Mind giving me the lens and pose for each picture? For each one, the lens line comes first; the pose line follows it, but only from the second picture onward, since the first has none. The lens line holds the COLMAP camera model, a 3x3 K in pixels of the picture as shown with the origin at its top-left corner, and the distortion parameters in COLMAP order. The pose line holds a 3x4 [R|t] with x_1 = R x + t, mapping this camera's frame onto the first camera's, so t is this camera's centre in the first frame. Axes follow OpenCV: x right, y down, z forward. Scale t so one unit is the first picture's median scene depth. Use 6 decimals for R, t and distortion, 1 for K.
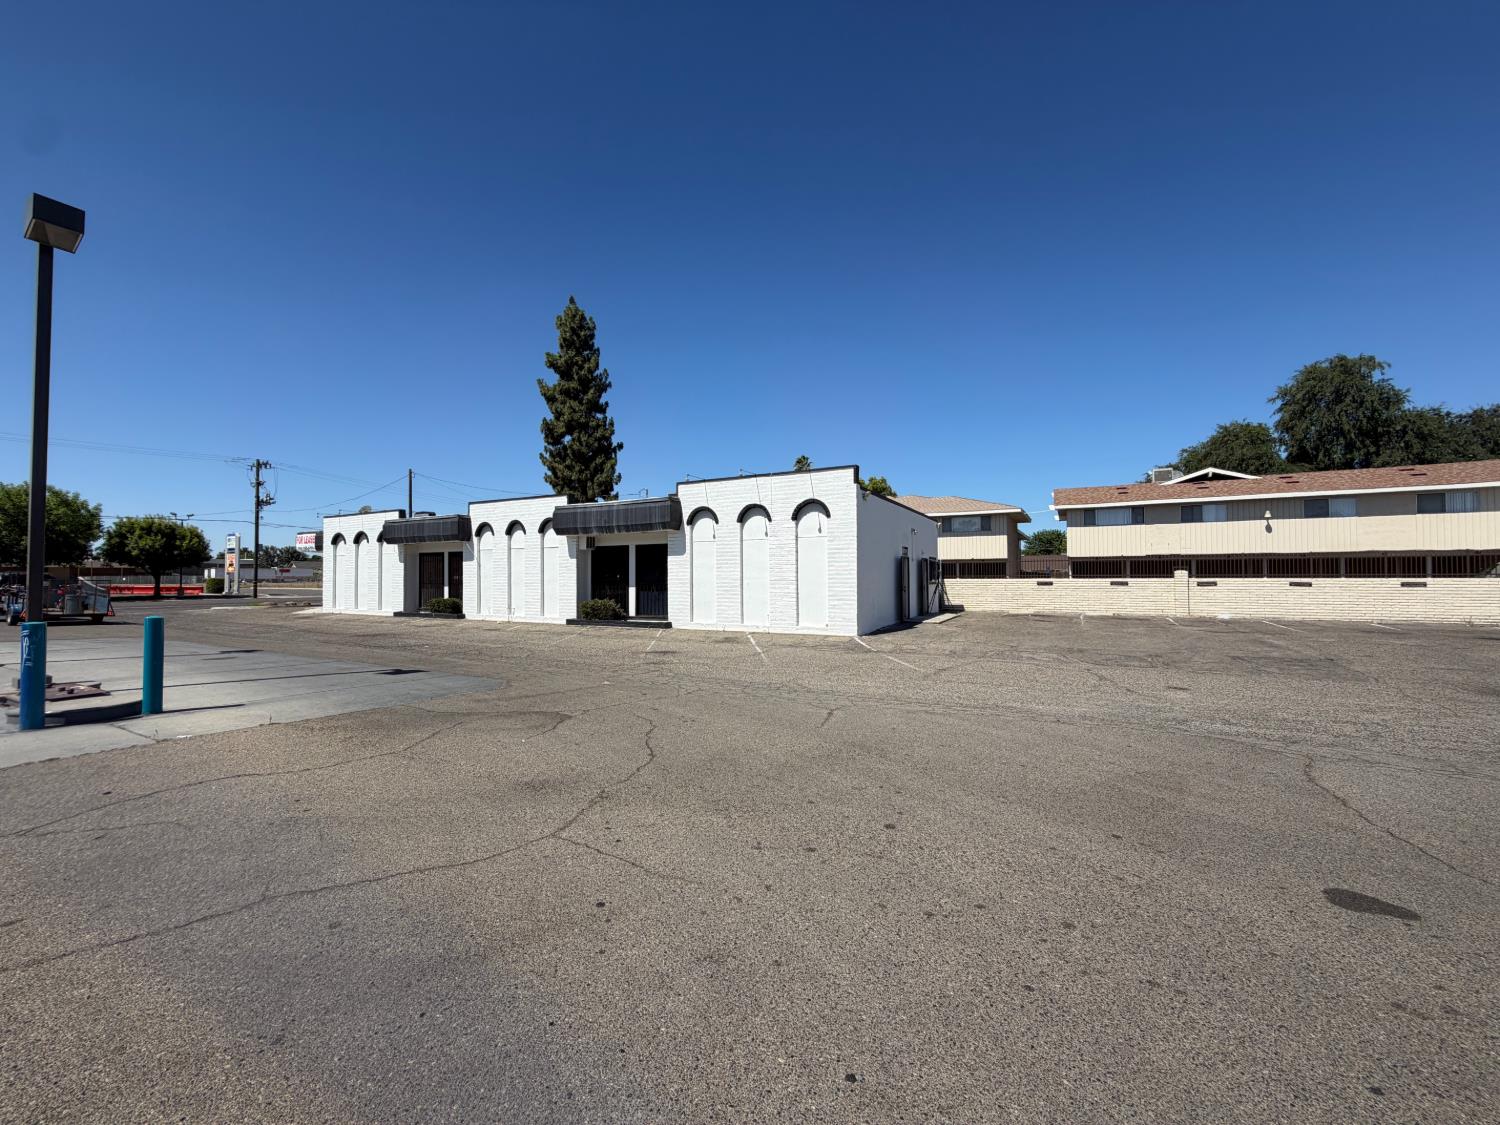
lens RADIAL K [[595.0, 0, 750.0], [0, 595.0, 562.5], [0, 0, 1]] dist [-0.002026, -0.000195]
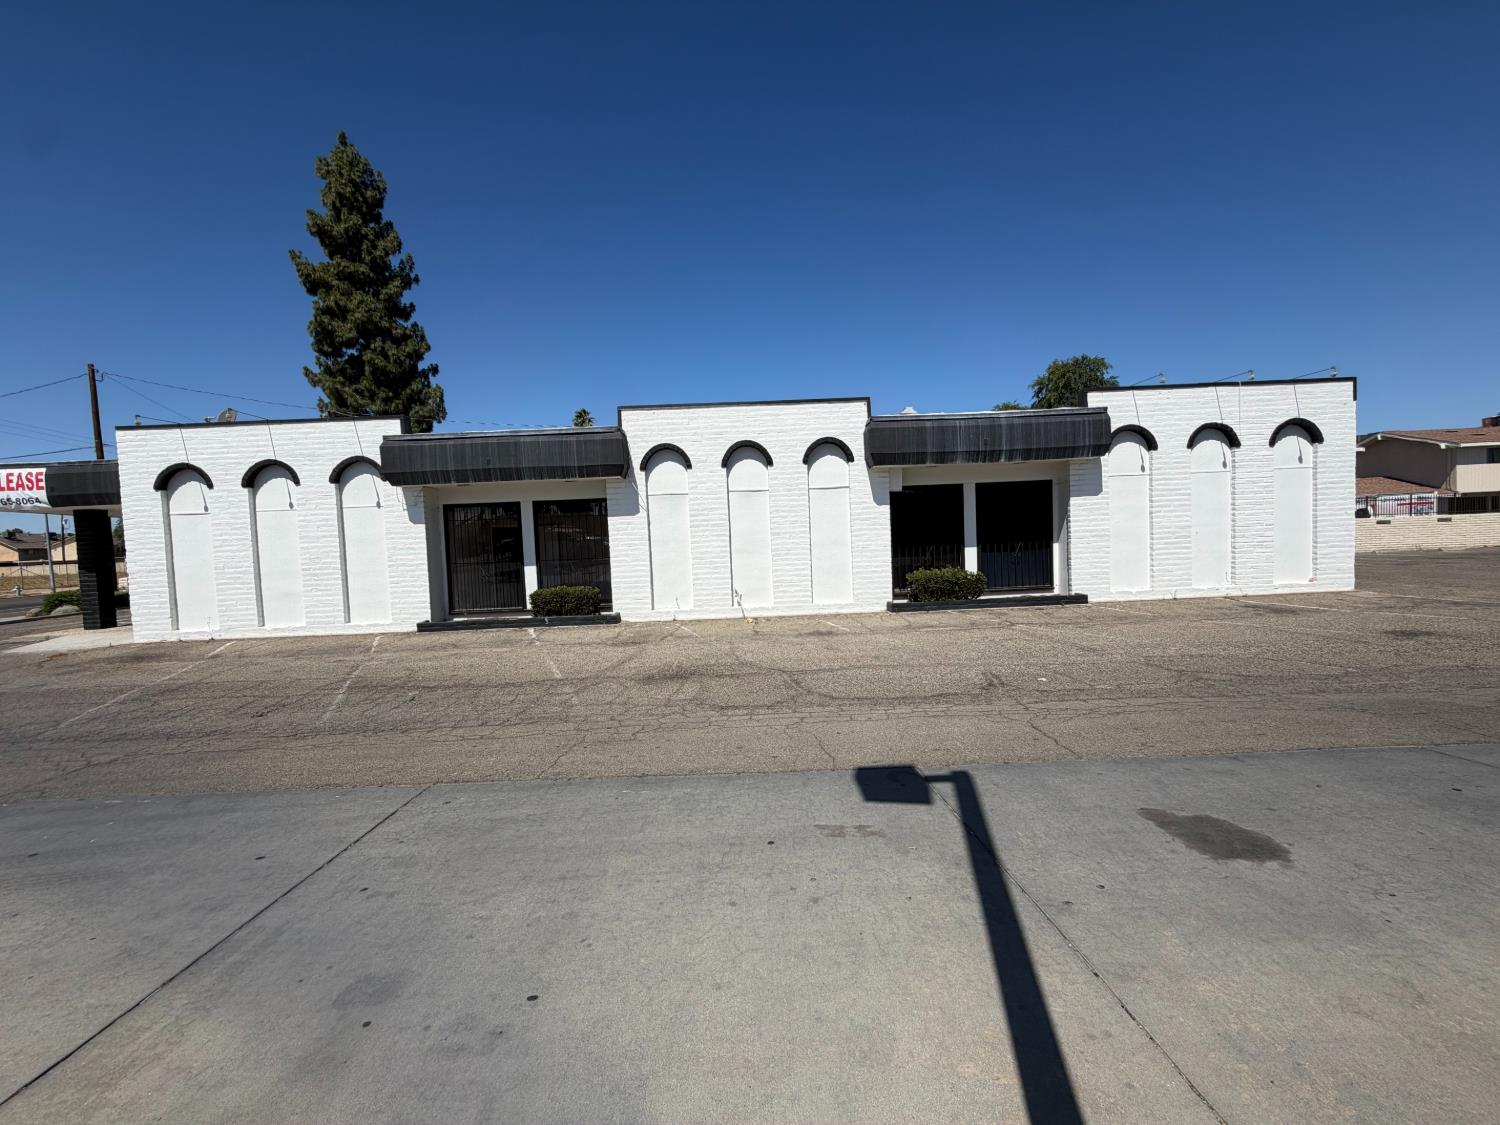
lens RADIAL K [[595.0, 0, 750.0], [0, 595.0, 562.5], [0, 0, 1]] dist [-0.002026, -0.000195]
pose [[0.873732, -0.050858, 0.483742, -0.288290], [0.025819, 0.997966, 0.058286, 0.005411], [-0.485723, -0.038436, 0.873267, 0.211374]]
